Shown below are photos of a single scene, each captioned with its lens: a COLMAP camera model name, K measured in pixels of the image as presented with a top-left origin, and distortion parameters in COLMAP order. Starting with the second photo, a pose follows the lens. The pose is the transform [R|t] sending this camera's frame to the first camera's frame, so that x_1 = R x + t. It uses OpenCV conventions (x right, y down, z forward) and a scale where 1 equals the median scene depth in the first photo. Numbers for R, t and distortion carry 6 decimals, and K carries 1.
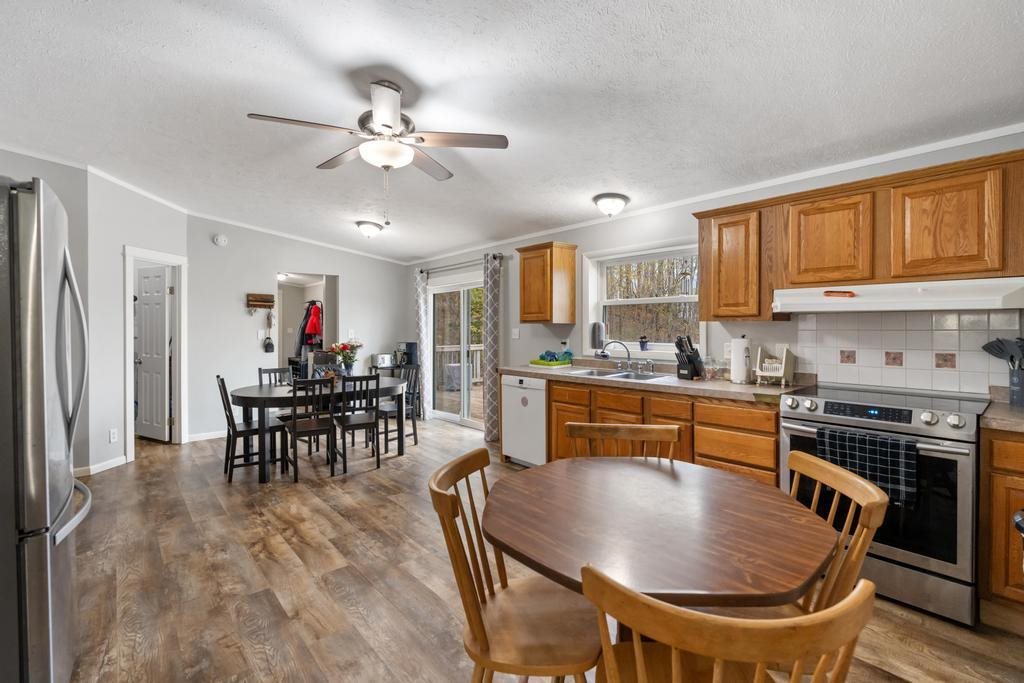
lens RADIAL K [[463.8, 0, 511.8], [0, 463.8, 334.2], [0, 0, 1]] dist [-0.011961, -0.000347]
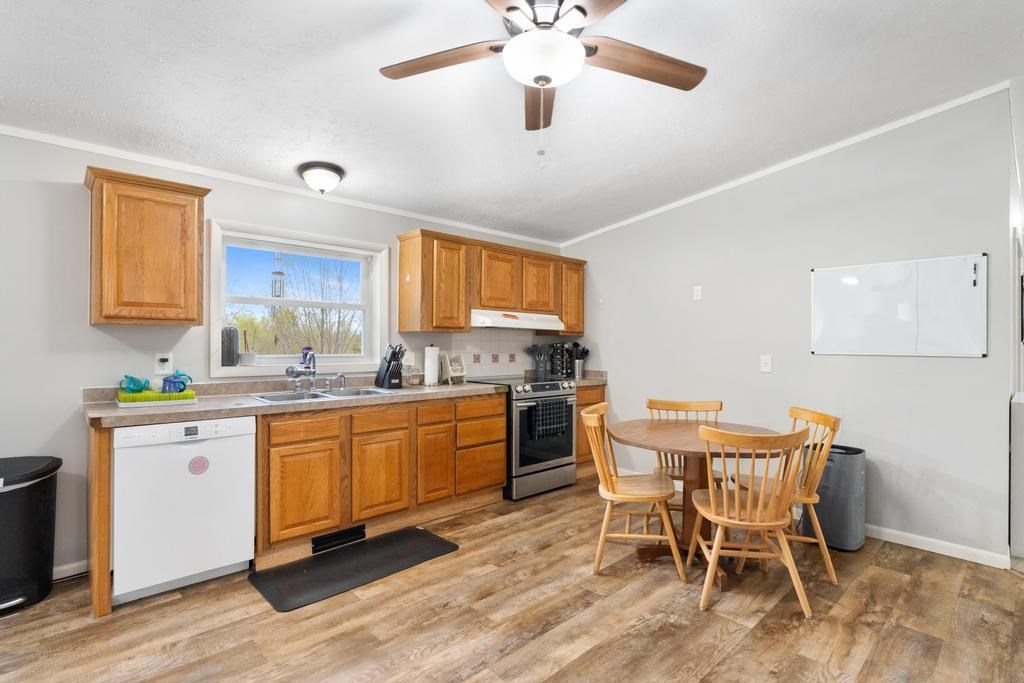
lens RADIAL K [[489.0, 0, 511.7], [0, 489.0, 345.3], [0, 0, 1]] dist [-0.008920, -0.000050]
pose [[-0.043700, 0.000065, 0.999045, -0.841195], [0.008715, 0.999962, 0.000316, 0.007243], [-0.999007, 0.008720, -0.043699, 0.962810]]
